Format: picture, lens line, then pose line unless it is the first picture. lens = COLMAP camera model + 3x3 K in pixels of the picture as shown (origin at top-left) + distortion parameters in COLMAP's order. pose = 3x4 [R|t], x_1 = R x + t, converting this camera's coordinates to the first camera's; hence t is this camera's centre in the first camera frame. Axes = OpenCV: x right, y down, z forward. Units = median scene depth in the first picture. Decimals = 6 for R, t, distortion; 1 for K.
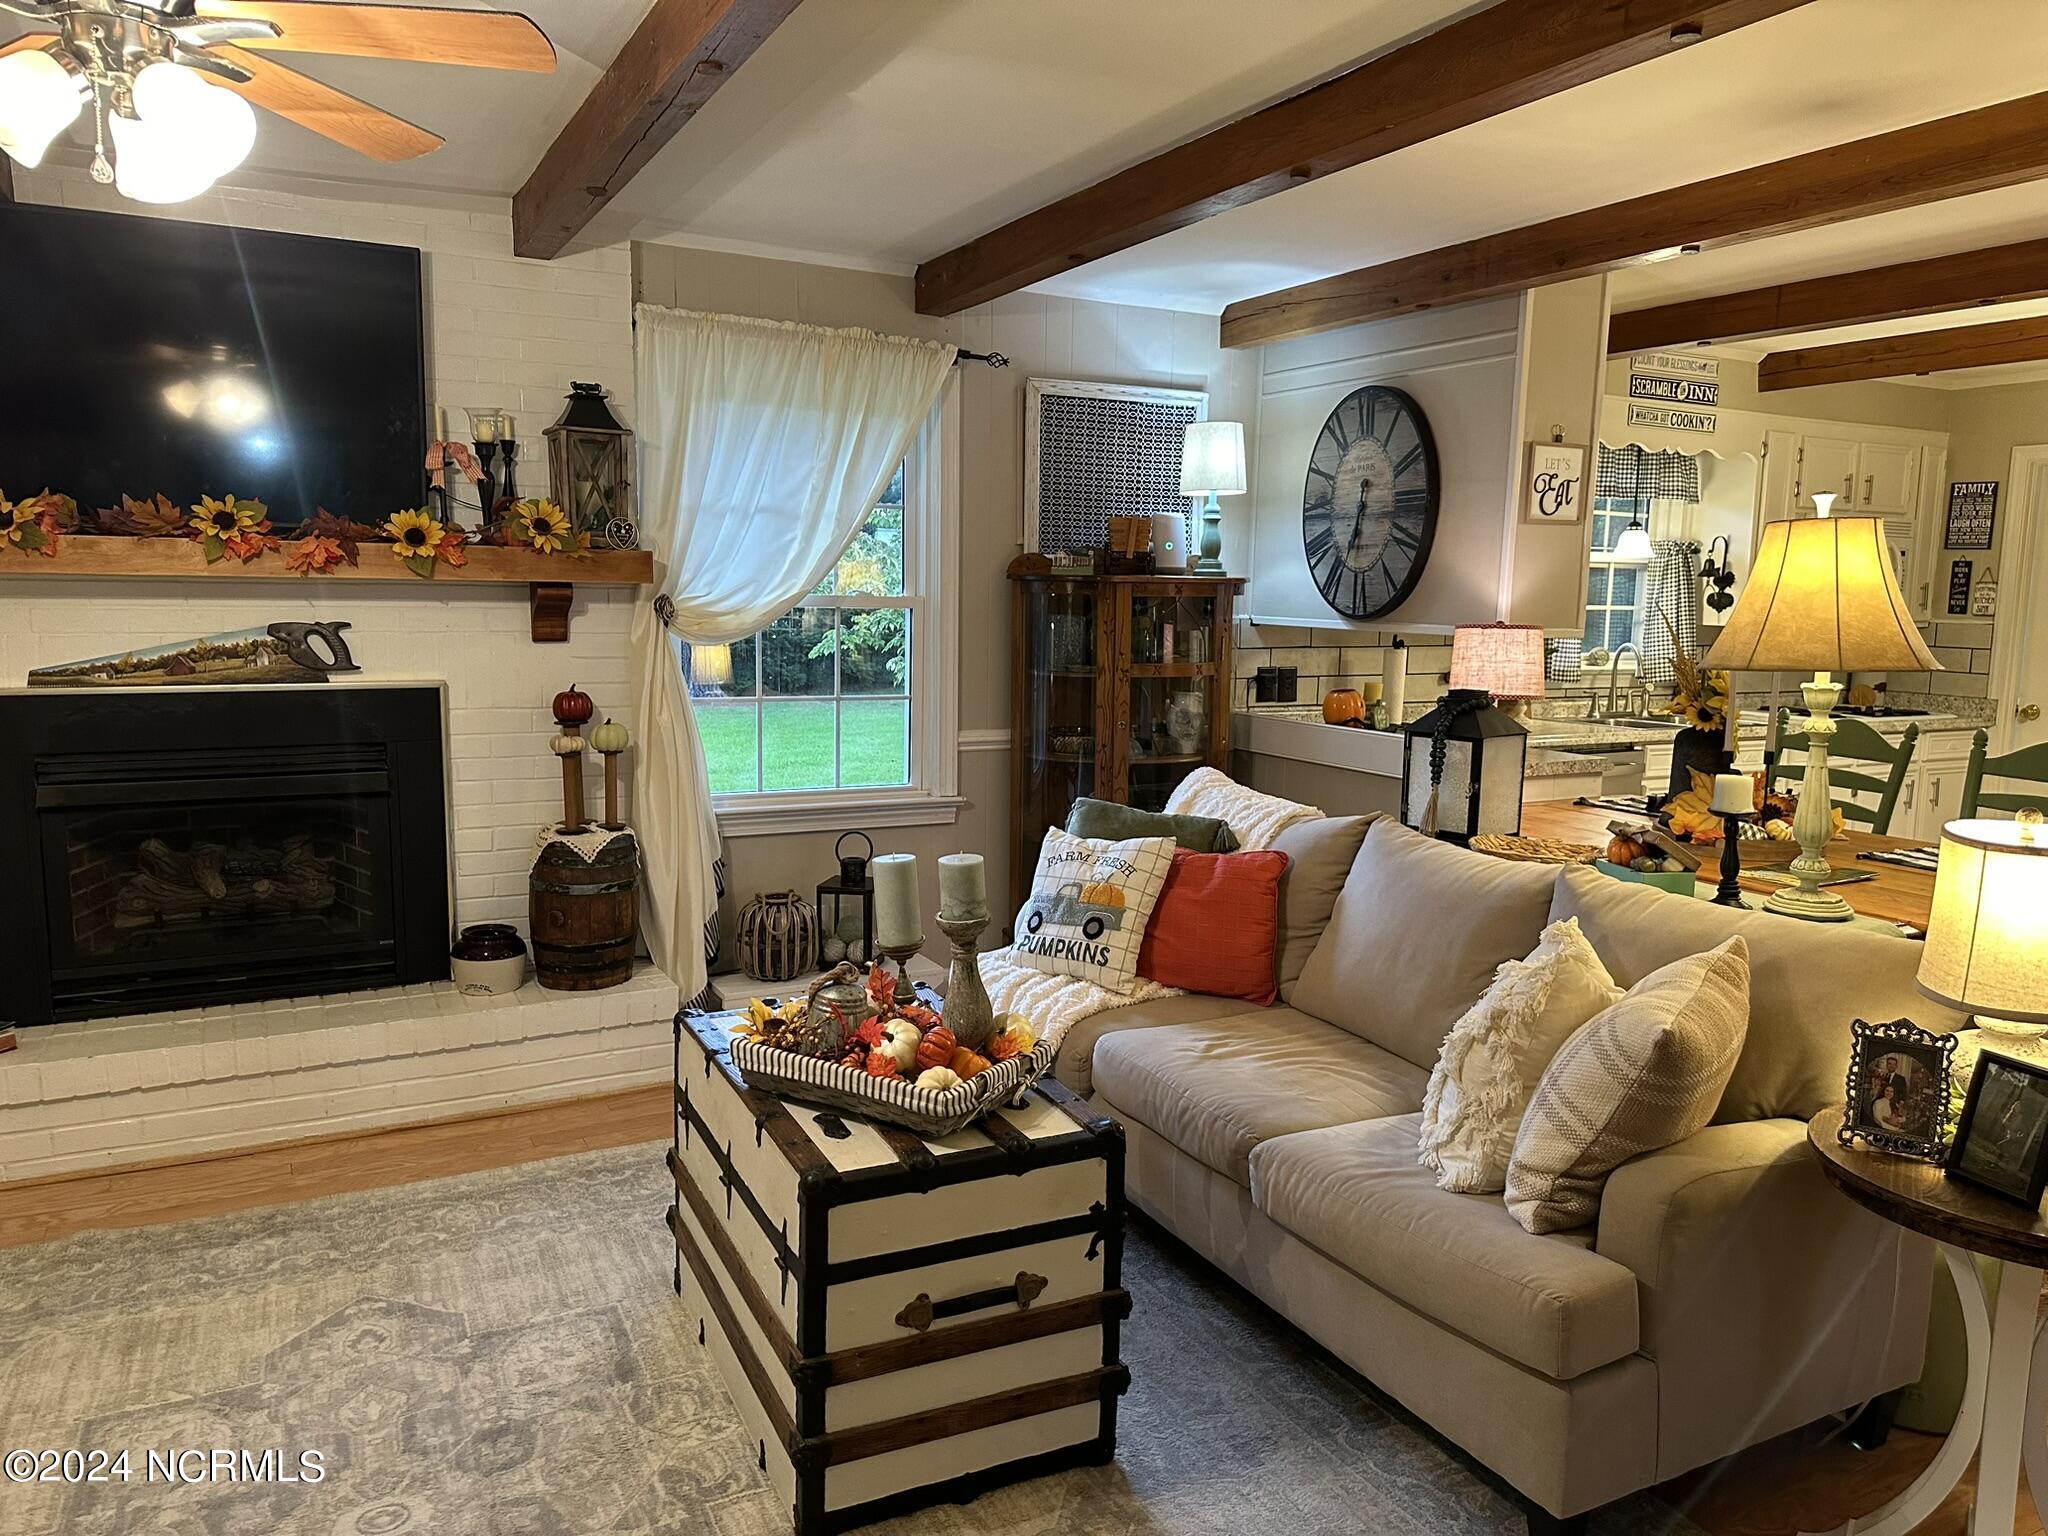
lens RADIAL K [[1440.2, 0, 1017.1], [0, 1440.2, 764.7], [0, 0, 1]] dist [0.010204, 0.000774]
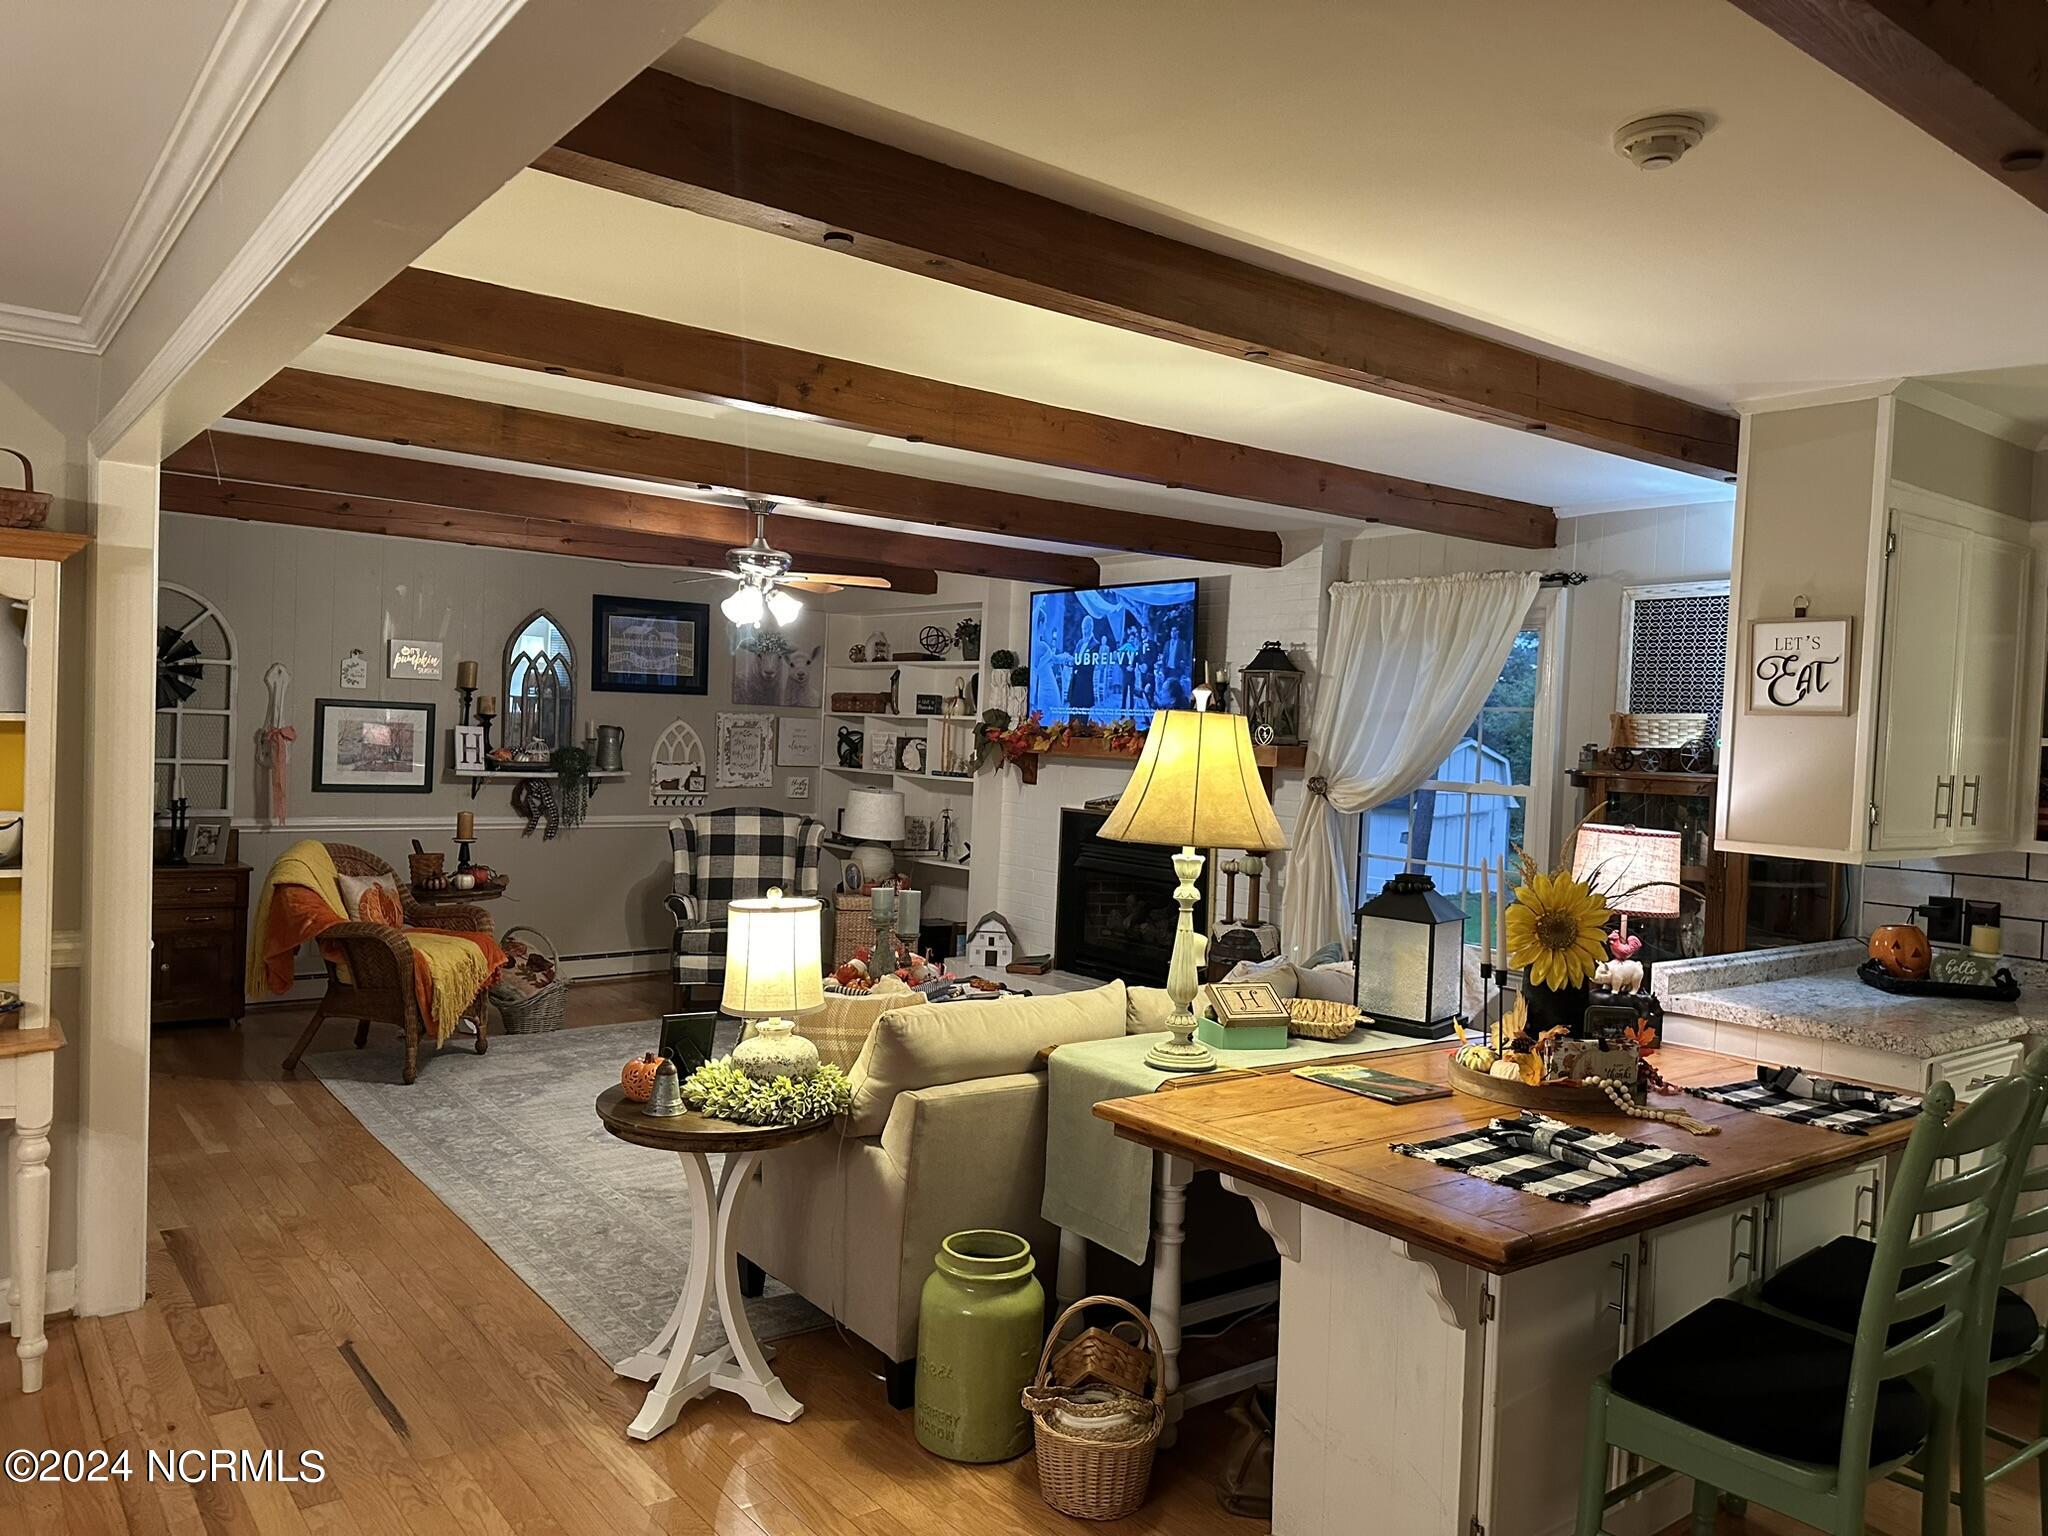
lens RADIAL K [[1440.2, 0, 1020.3], [0, 1440.2, 771.1], [0, 0, 1]] dist [0.010204, 0.000774]
pose [[0.217921, 0.019983, -0.975762, 1.072183], [-0.158835, 0.987187, -0.015256, -0.055114], [0.962955, 0.158310, 0.218302, 0.411883]]
